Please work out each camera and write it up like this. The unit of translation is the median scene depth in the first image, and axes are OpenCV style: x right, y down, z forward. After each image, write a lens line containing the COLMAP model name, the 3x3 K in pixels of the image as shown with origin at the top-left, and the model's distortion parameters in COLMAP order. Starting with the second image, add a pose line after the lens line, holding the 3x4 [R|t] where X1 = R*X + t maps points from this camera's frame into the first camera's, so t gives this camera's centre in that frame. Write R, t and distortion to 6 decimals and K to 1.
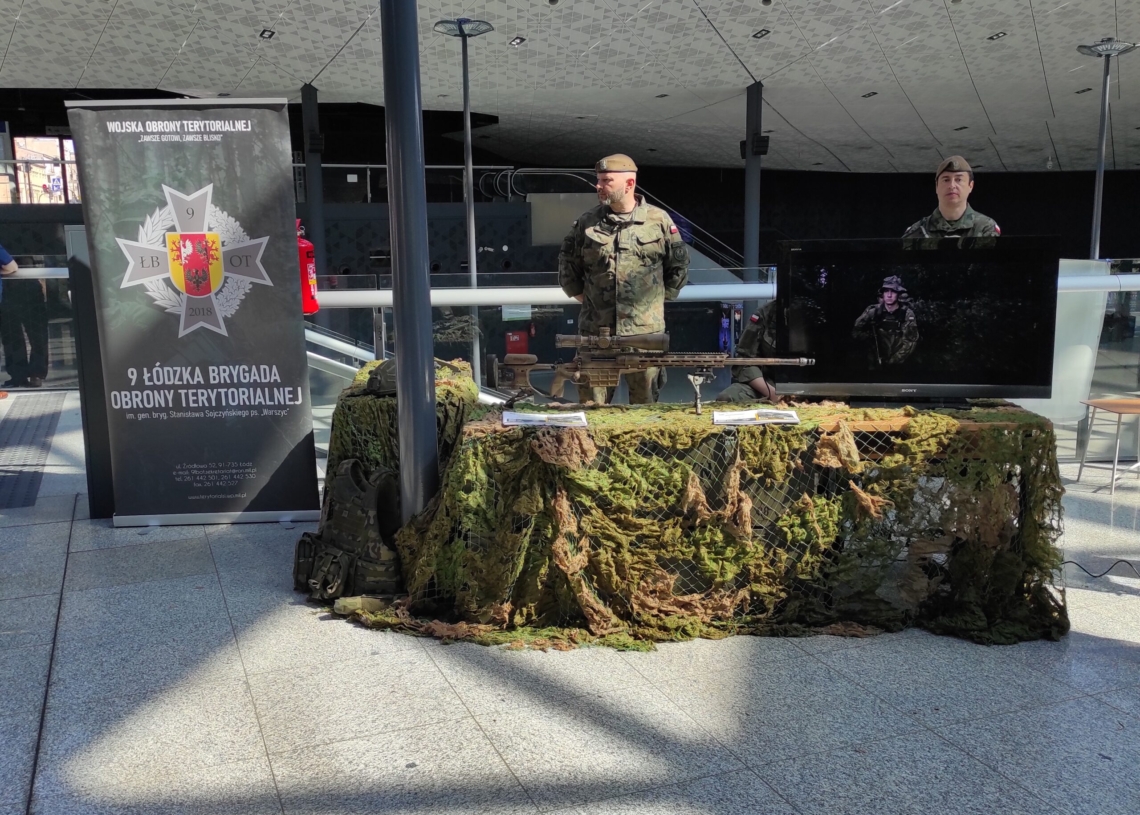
lens RADIAL K [[1104.2, 0, 570.0], [0, 1104.2, 407.5], [0, 0, 1]] dist [0.046165, -0.020171]
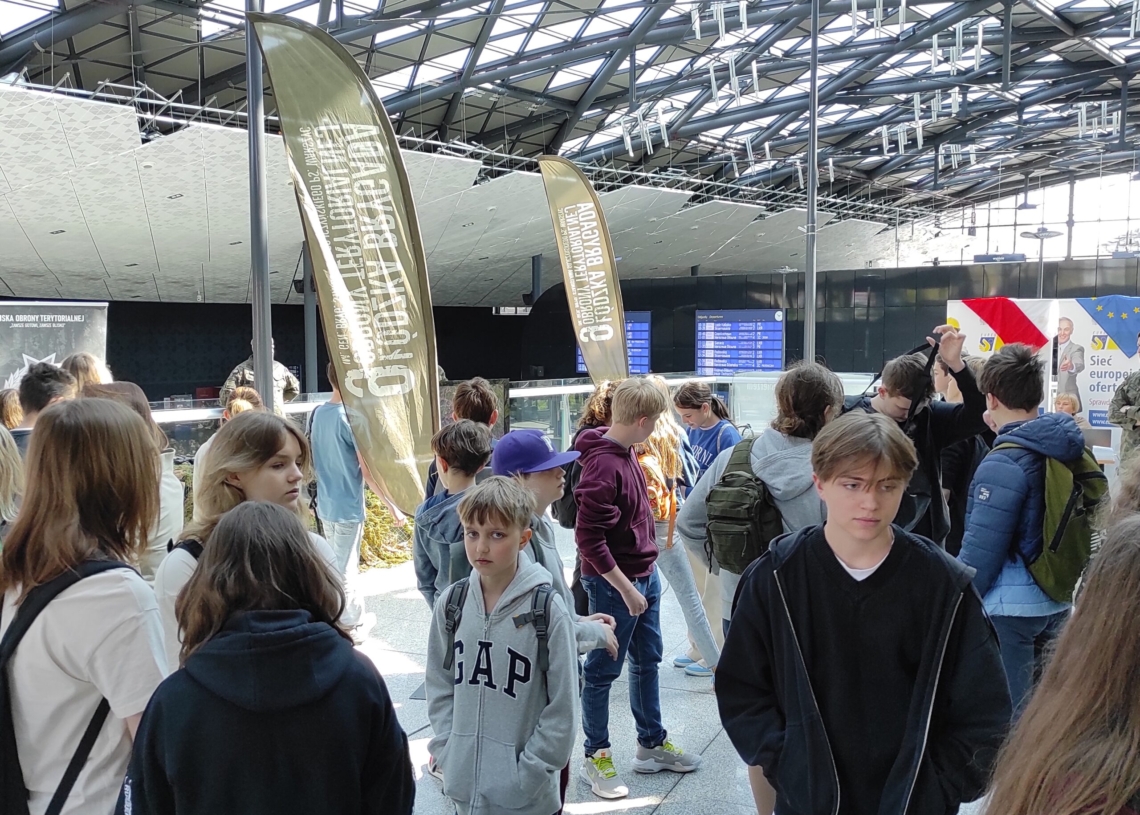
lens RADIAL K [[1104.2, 0, 570.0], [0, 1104.2, 407.5], [0, 0, 1]] dist [0.046165, -0.020171]
pose [[0.703592, -0.039363, 0.709513, -0.952037], [0.111282, 0.992249, -0.055305, 0.047866], [-0.701837, 0.117868, 0.702519, -0.643364]]
